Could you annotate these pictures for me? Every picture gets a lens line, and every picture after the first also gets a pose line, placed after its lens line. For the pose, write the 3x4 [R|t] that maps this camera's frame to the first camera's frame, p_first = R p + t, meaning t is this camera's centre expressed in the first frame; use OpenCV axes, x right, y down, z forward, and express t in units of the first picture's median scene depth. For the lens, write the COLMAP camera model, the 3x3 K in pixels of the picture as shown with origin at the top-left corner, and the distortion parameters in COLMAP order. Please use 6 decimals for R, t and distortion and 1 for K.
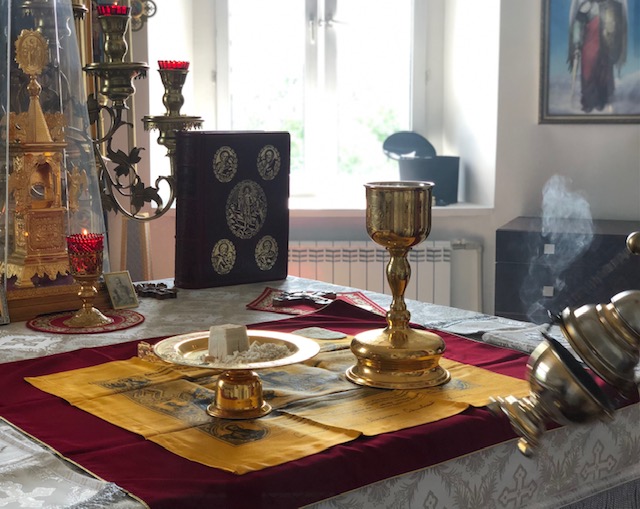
lens RADIAL K [[1028.4, 0, 307.1], [0, 1028.4, 246.6], [0, 0, 1]] dist [0.051797, 0.000000]
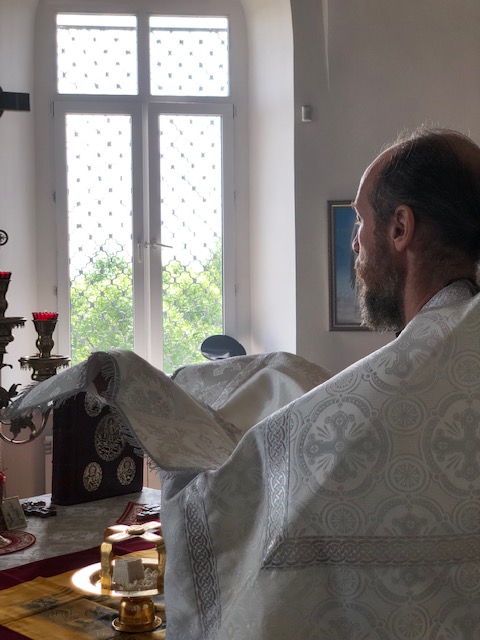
lens RADIAL K [[926.4, 0, 246.3], [0, 926.4, 315.0], [0, 0, 1]] dist [0.046262, 0.000000]
pose [[0.990403, -0.010871, 0.137783, -0.055203], [0.024886, 0.994635, -0.100409, -0.073870], [-0.135952, 0.102875, 0.985360, -0.154965]]
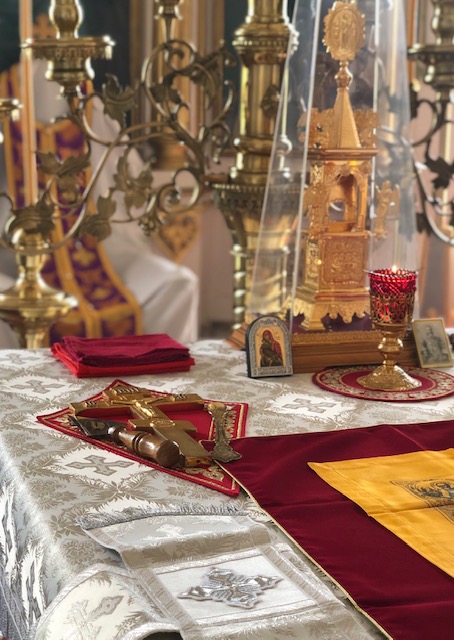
lens RADIAL K [[1140.0, 0, 219.7], [0, 1140.0, 322.4], [0, 0, 1]] dist [0.124976, 0.000000]
pose [[0.939850, 0.086825, -0.330368, -0.047131], [-0.065939, 0.995081, 0.073931, -0.026112], [0.335162, -0.047700, 0.940952, 0.135472]]
